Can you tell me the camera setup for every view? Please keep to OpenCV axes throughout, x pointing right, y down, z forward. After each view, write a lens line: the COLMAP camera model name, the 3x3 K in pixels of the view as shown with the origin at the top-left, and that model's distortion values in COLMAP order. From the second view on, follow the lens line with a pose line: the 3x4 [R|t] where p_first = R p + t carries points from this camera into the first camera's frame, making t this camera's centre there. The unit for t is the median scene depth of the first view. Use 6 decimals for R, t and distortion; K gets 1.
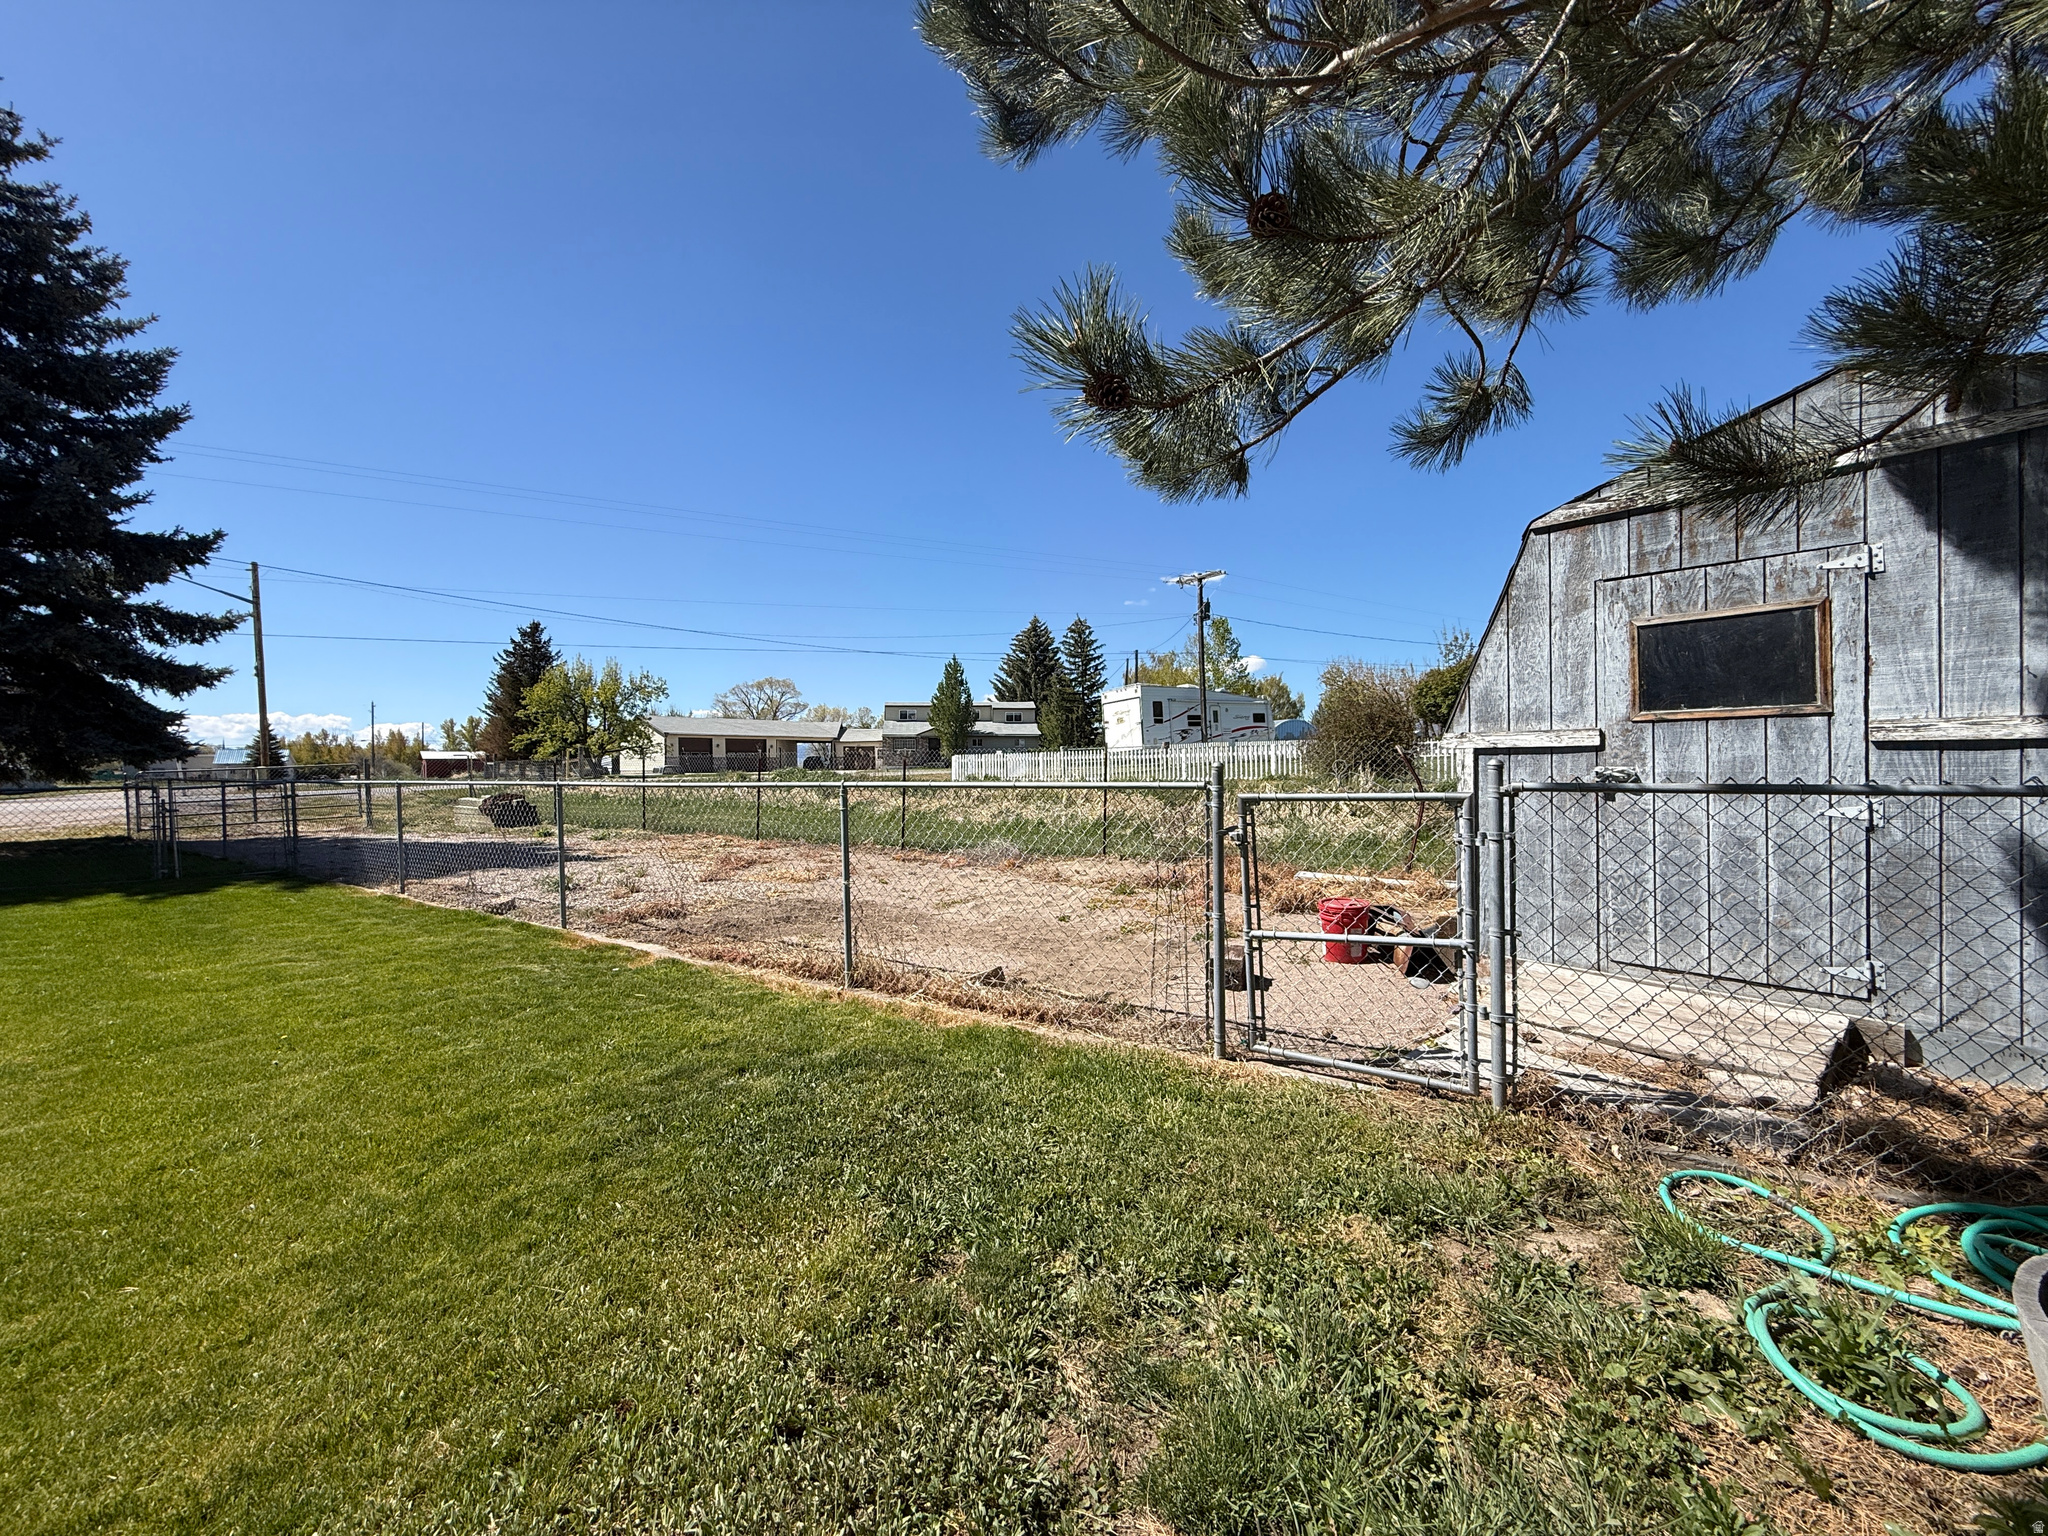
lens RADIAL K [[810.5, 0, 1024.0], [0, 810.5, 768.0], [0, 0, 1]] dist [-0.000777, 0.000034]
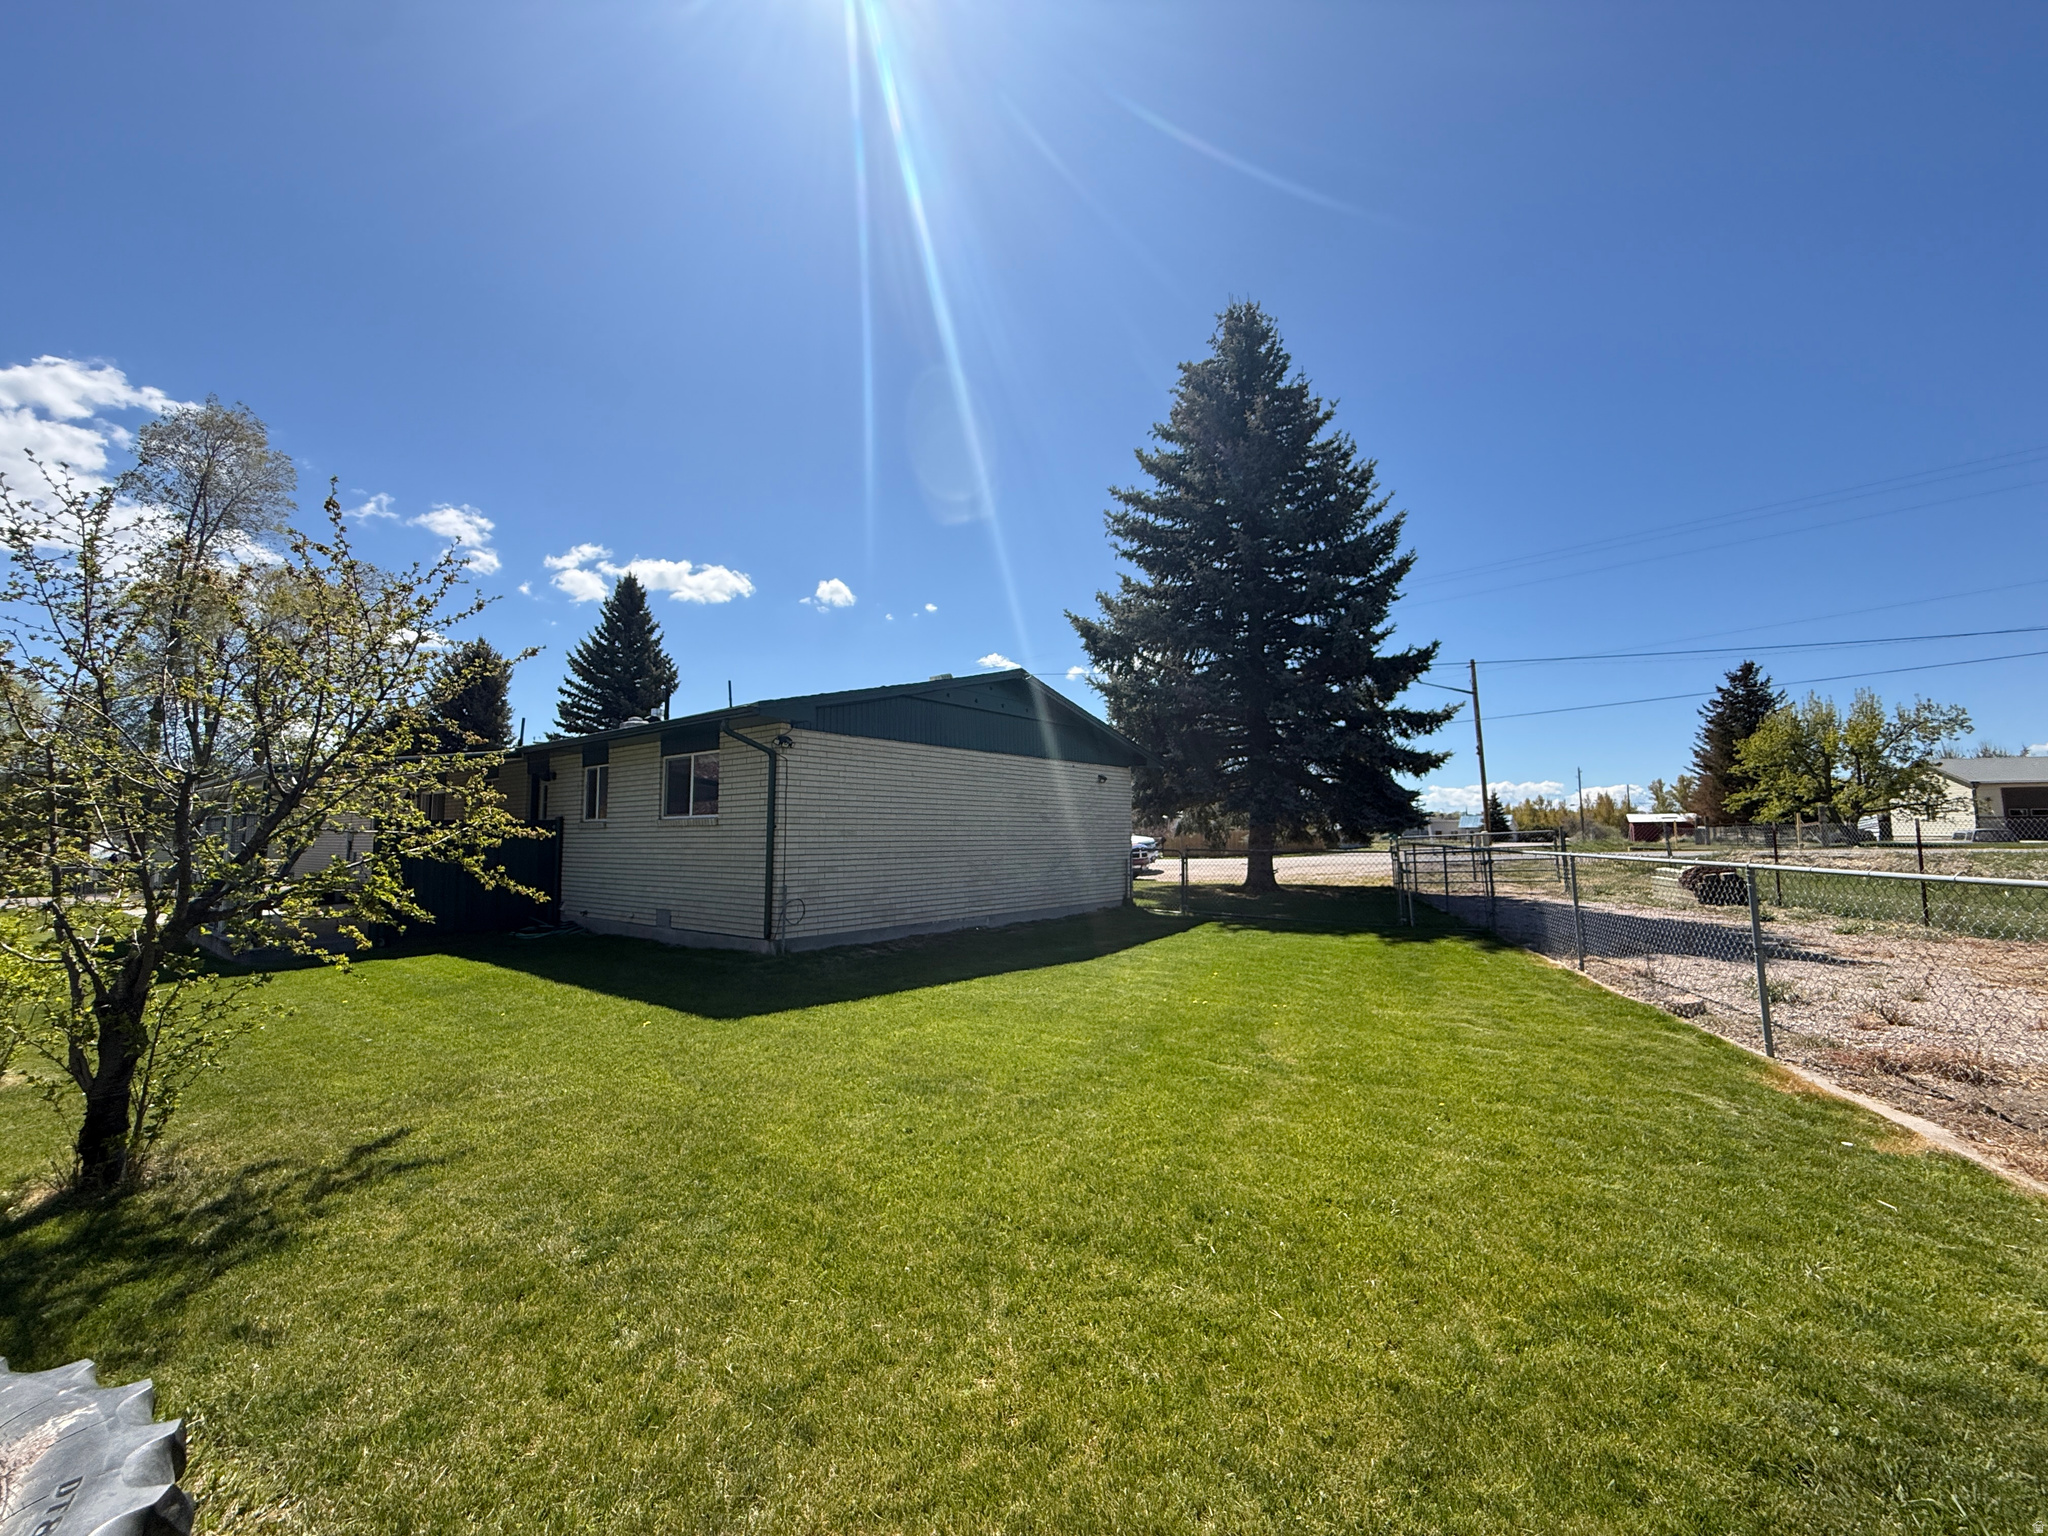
lens RADIAL K [[810.5, 0, 1024.0], [0, 810.5, 768.0], [0, 0, 1]] dist [-0.000777, 0.000034]
pose [[0.280028, -0.071169, -0.957350, -0.007807], [-0.000605, 0.997235, -0.074311, -0.010247], [0.959992, 0.021388, 0.279211, 0.063138]]
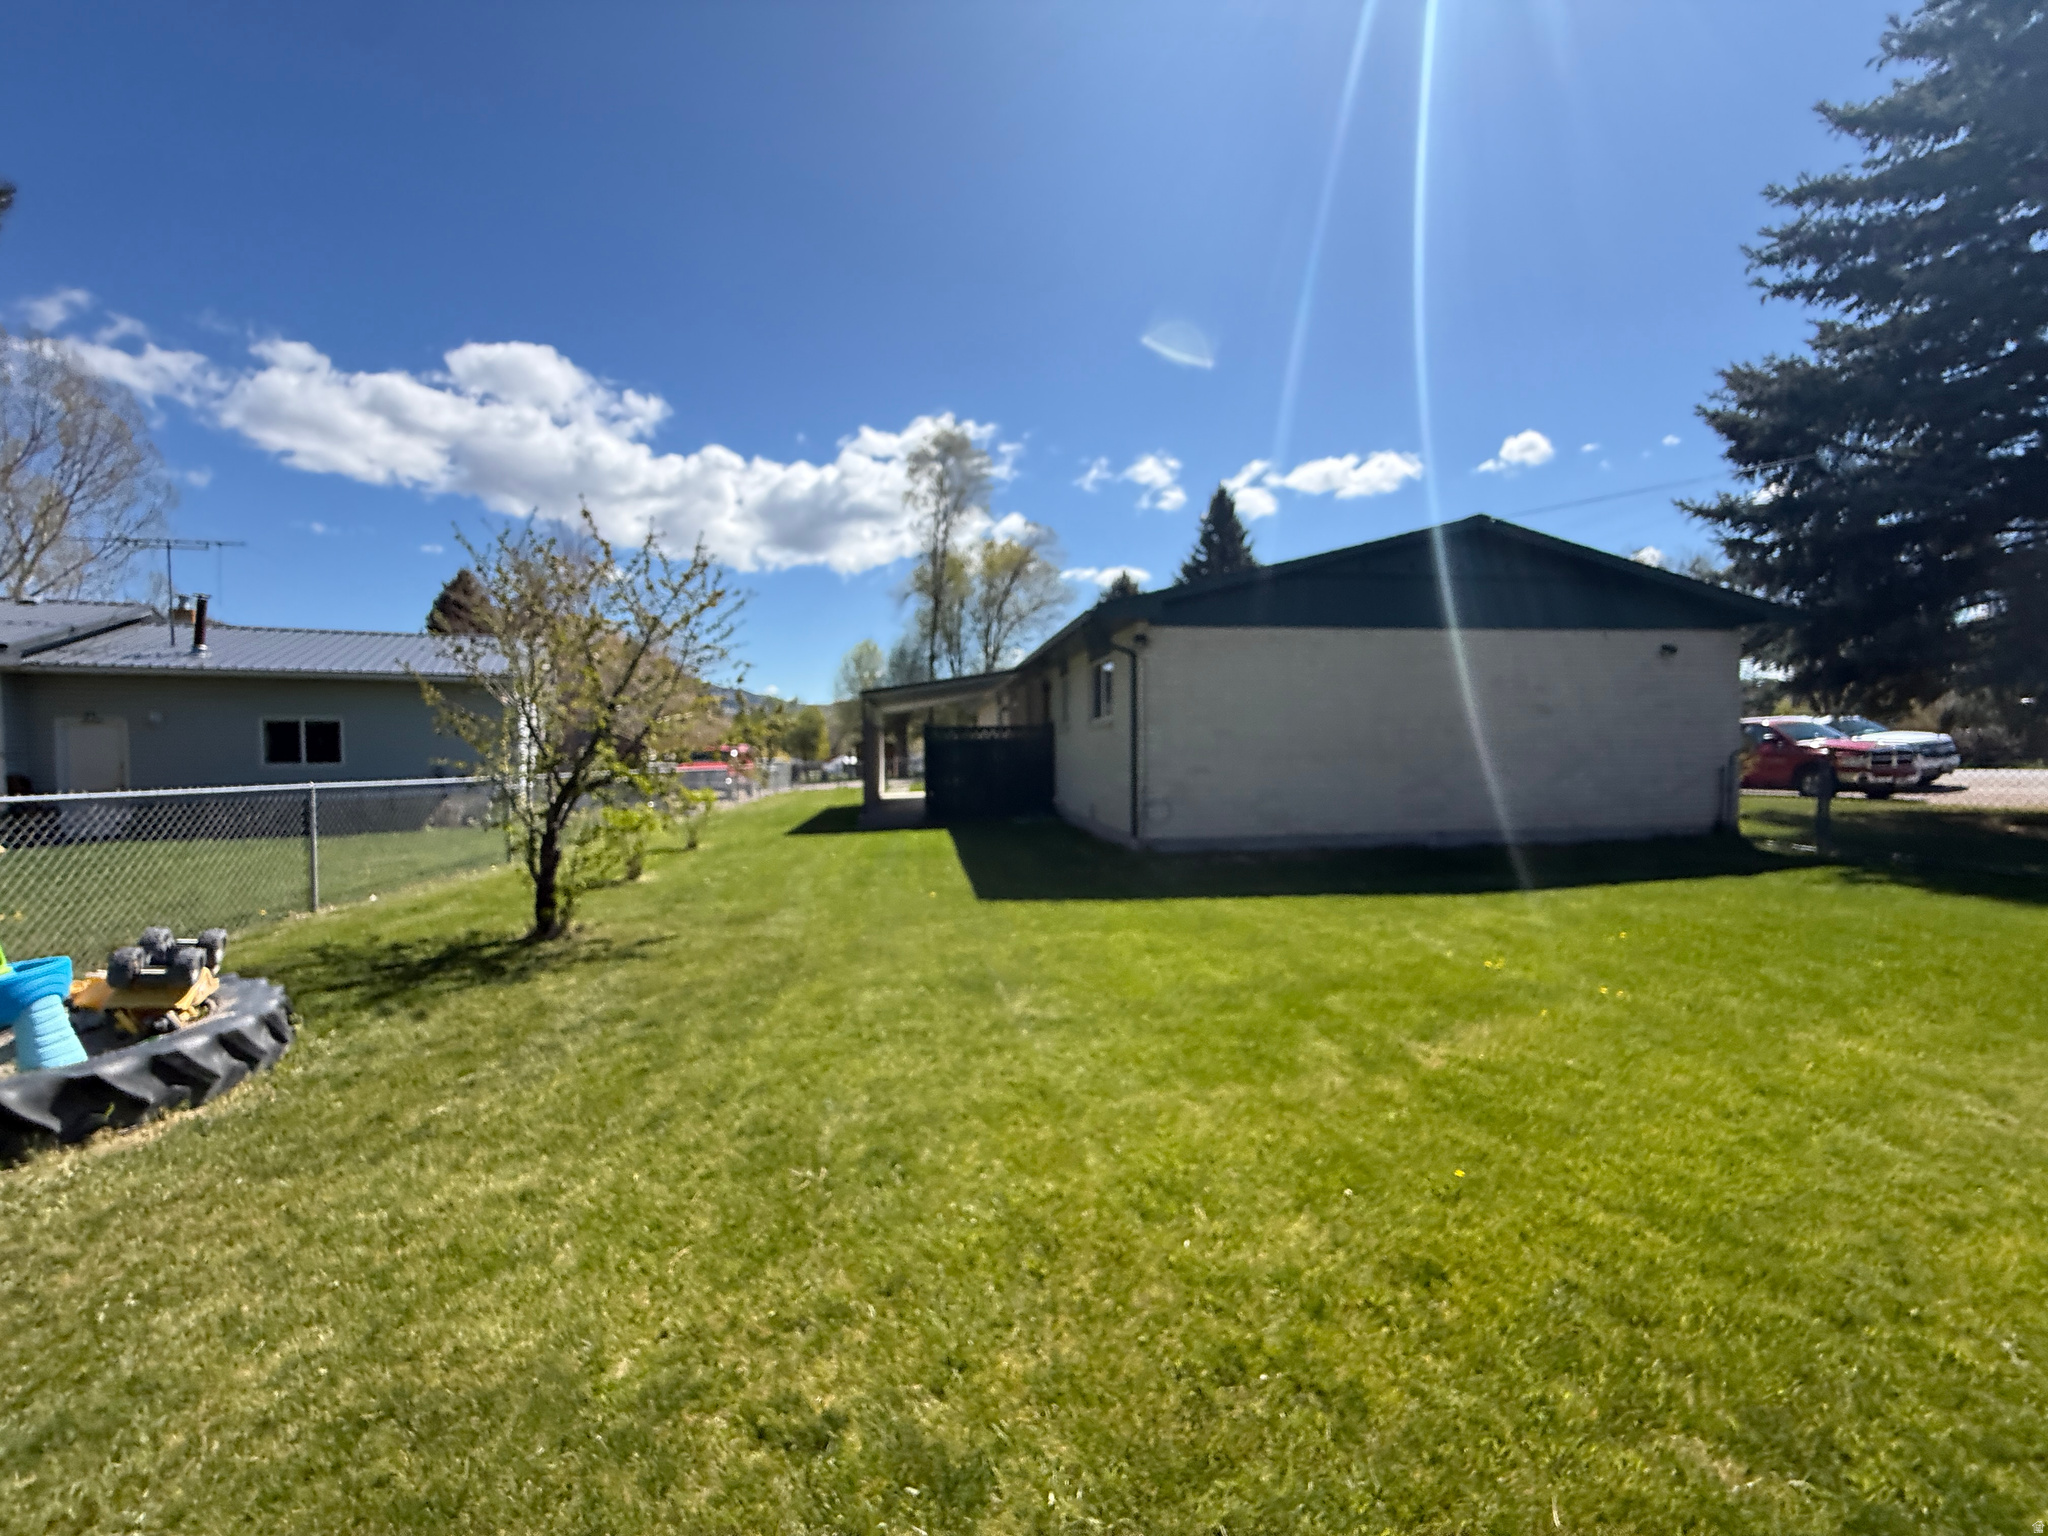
lens RADIAL K [[821.0, 0, 1024.0], [0, 821.0, 768.0], [0, 0, 1]] dist [-0.001511, -0.000356]
pose [[-0.469242, 0.041963, -0.882072, -0.077974], [0.013746, 0.999096, 0.040217, -0.004866], [0.882963, 0.006747, -0.469395, 0.362506]]
